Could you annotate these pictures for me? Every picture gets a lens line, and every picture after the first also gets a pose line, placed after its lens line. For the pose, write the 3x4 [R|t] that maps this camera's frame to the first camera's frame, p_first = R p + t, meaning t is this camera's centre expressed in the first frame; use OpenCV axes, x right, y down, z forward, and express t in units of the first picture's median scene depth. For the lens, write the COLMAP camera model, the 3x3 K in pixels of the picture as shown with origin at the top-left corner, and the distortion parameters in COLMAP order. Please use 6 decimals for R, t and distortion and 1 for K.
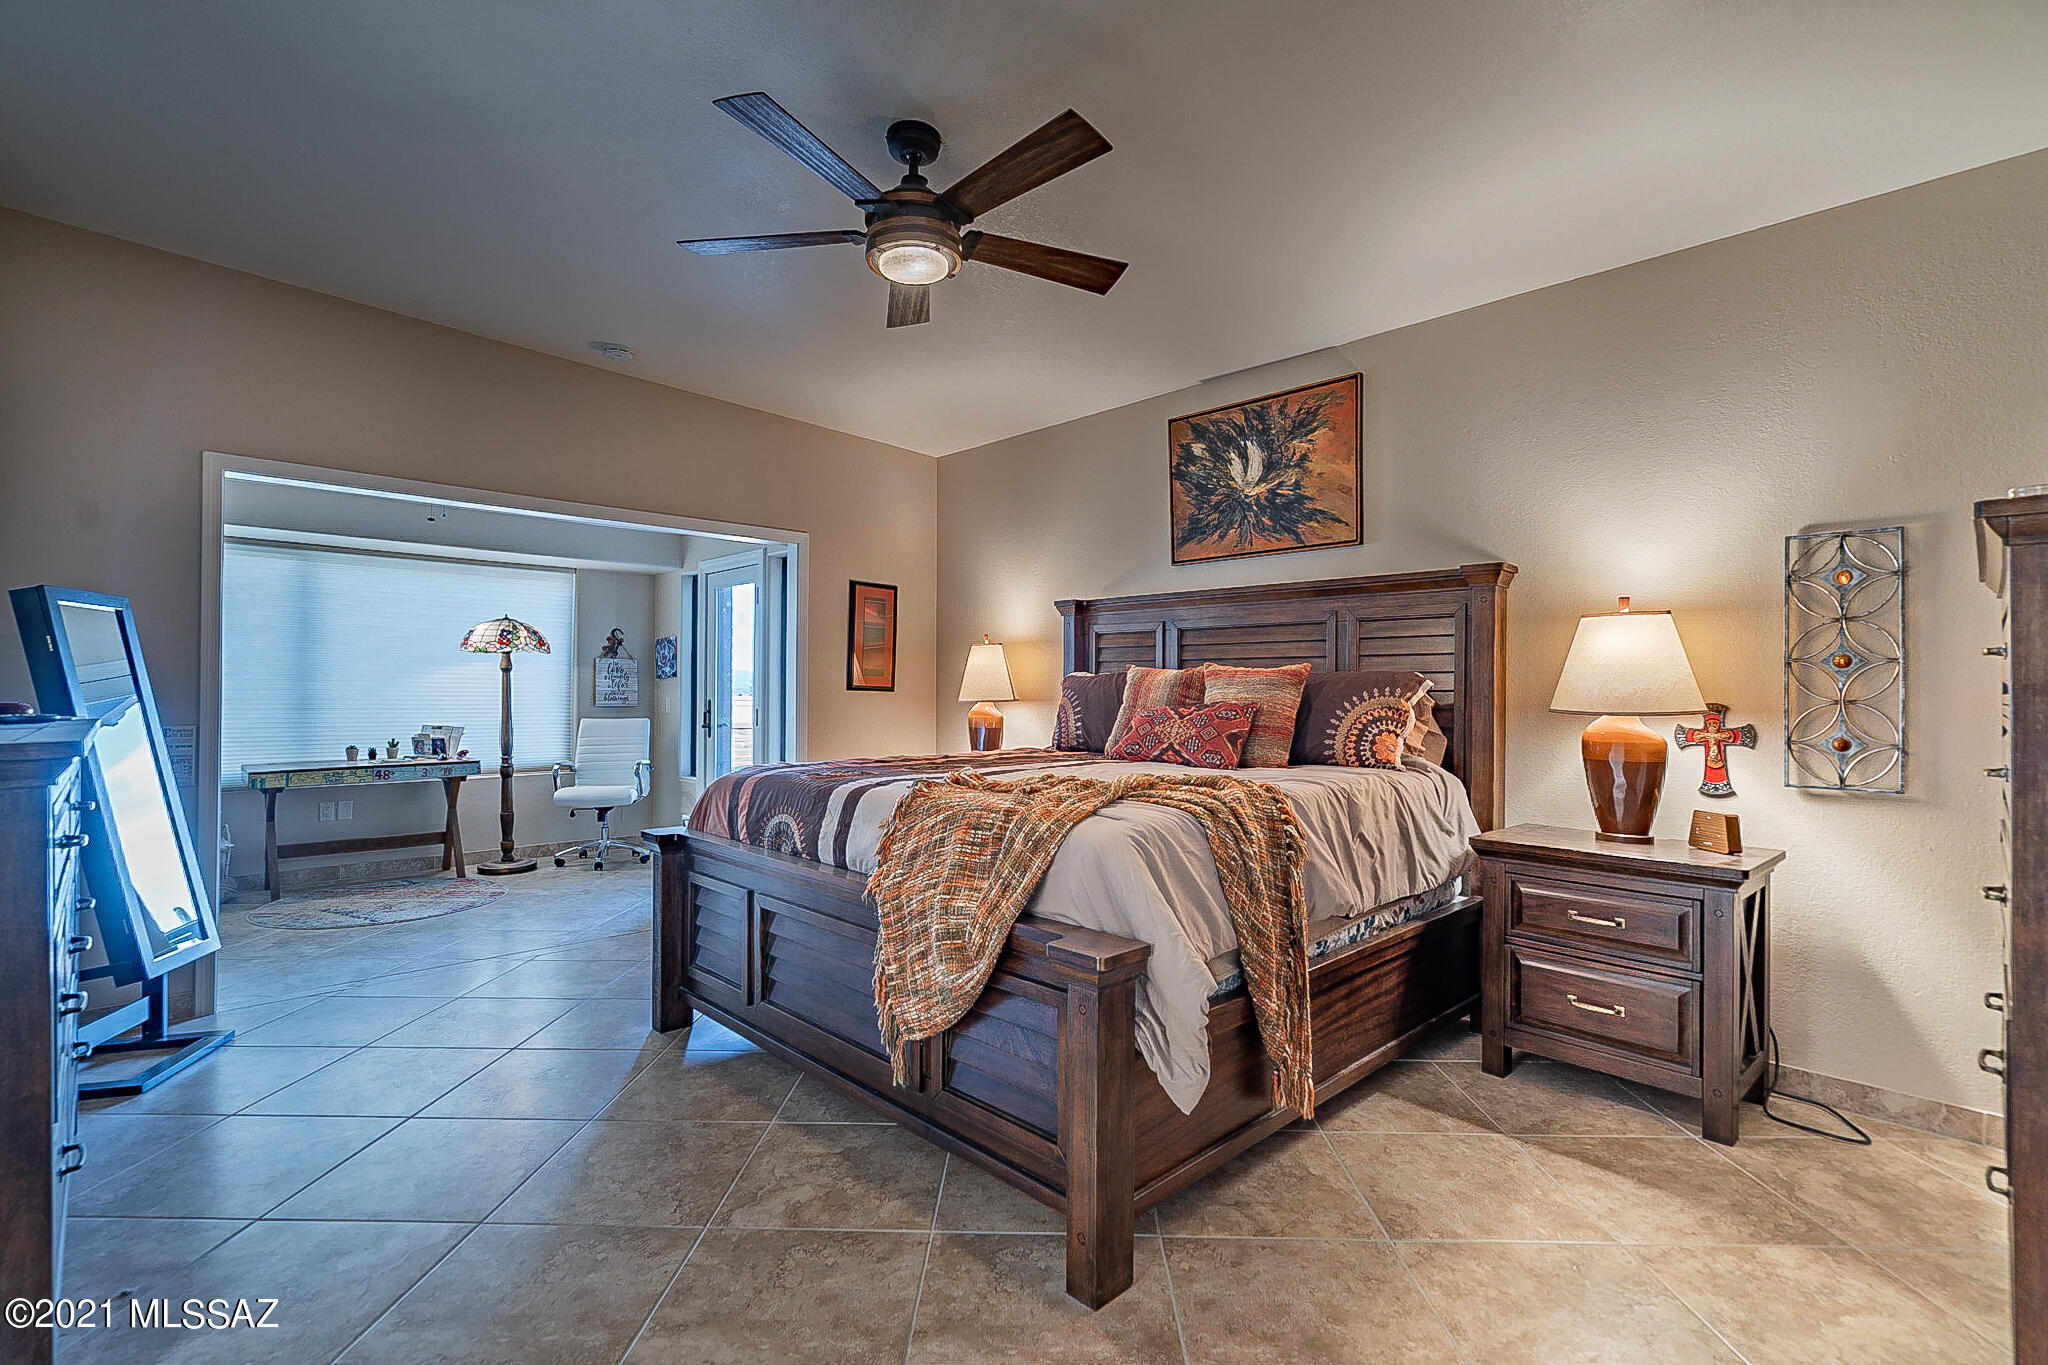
lens RADIAL K [[930.2, 0, 1032.2], [0, 930.2, 690.0], [0, 0, 1]] dist [-0.000088, -0.000854]
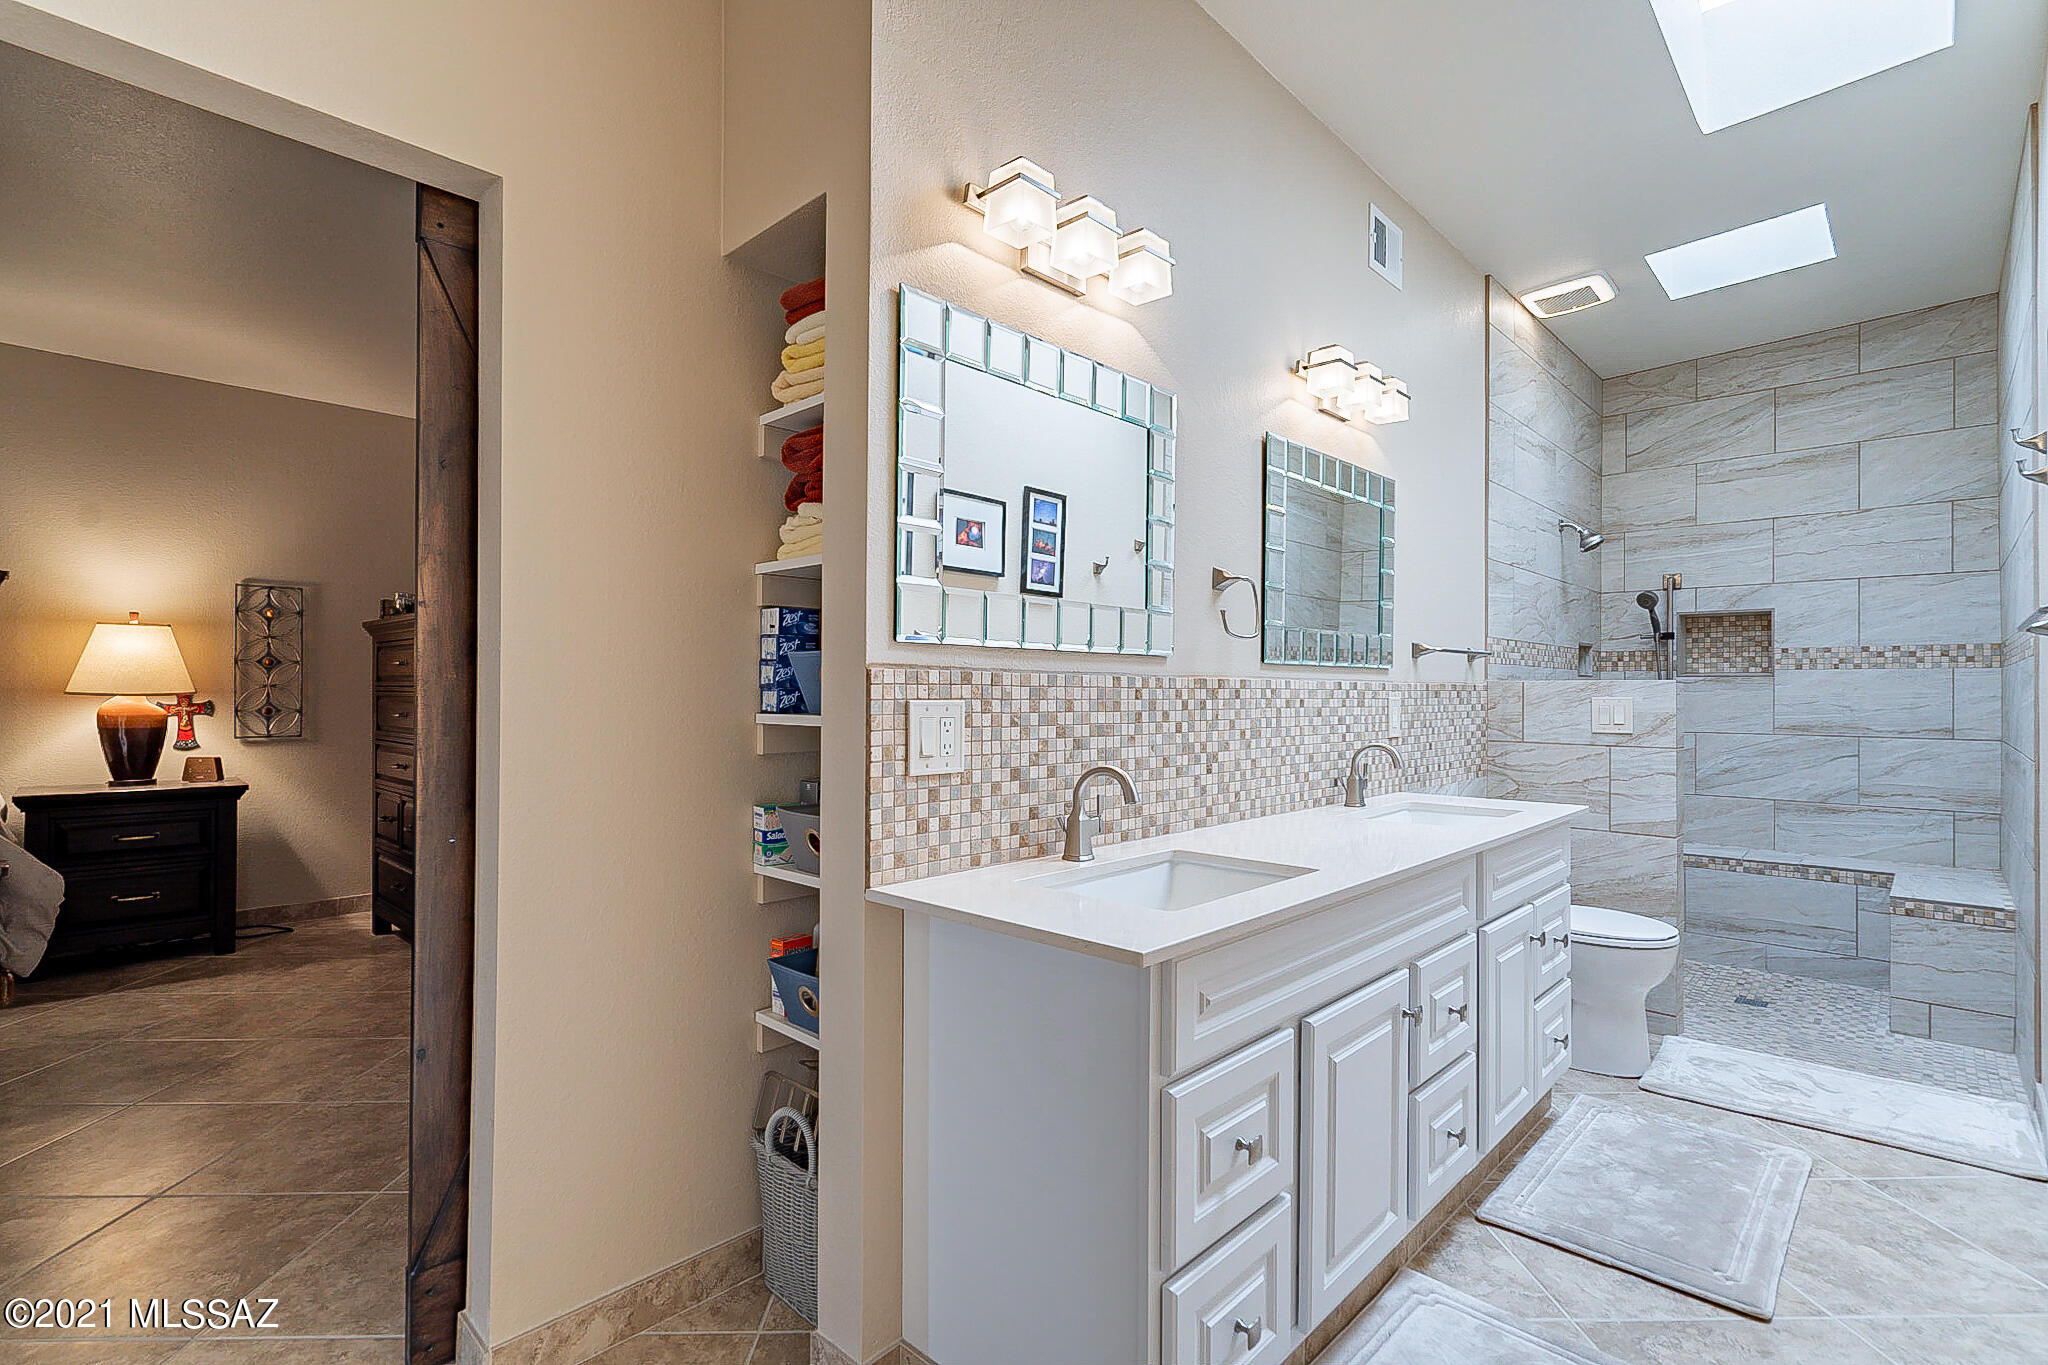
lens RADIAL K [[930.2, 0, 1021.9], [0, 930.2, 685.2], [0, 0, 1]] dist [-0.000088, -0.000854]
pose [[-0.038024, -0.004439, 0.999267, -0.858777], [-0.013668, 0.999899, 0.003922, -0.013761], [-0.999183, -0.013509, -0.038080, -0.305325]]
